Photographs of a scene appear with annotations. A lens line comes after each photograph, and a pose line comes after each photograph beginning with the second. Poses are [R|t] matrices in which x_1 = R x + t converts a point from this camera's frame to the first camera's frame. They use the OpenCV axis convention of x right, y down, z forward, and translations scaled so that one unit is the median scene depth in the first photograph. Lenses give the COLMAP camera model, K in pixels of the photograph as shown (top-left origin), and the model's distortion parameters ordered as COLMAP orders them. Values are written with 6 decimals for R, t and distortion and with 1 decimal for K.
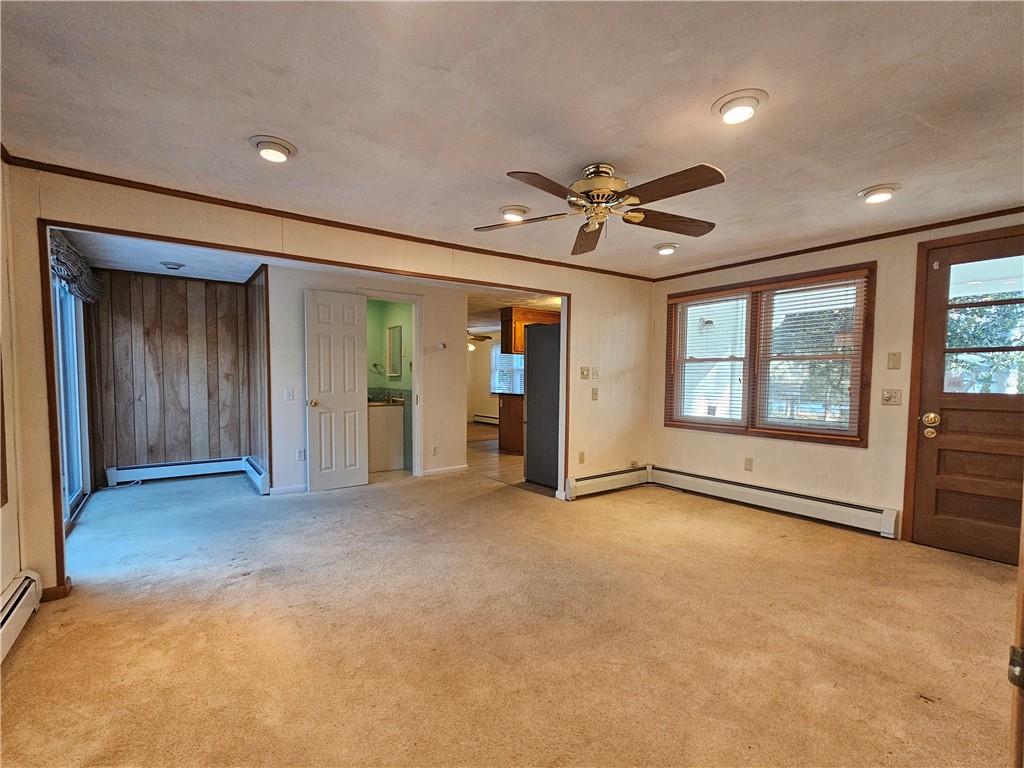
lens RADIAL K [[464.3, 0, 508.6], [0, 464.3, 392.1], [0, 0, 1]] dist [-0.000491, 0.003390]
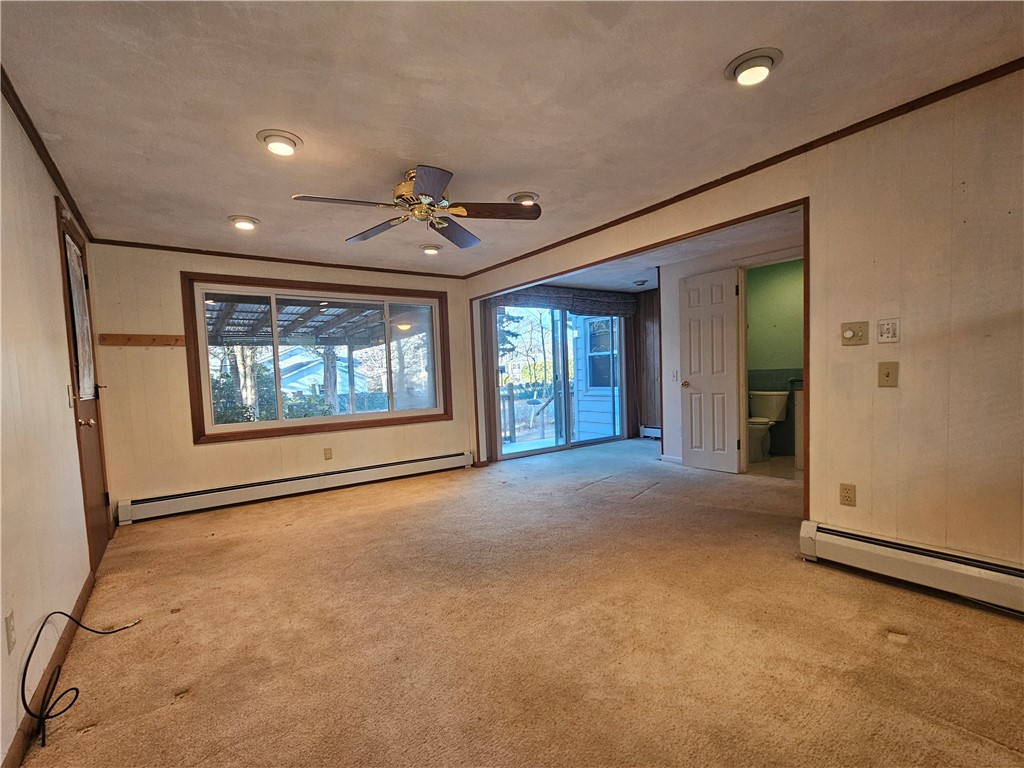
lens RADIAL K [[464.3, 0, 509.9], [0, 464.3, 391.3], [0, 0, 1]] dist [-0.000491, 0.003390]
pose [[0.016042, 0.031993, -0.999359, 0.670908], [0.007443, 0.999456, 0.032116, 0.003412], [0.999844, -0.007954, 0.015795, 0.602551]]
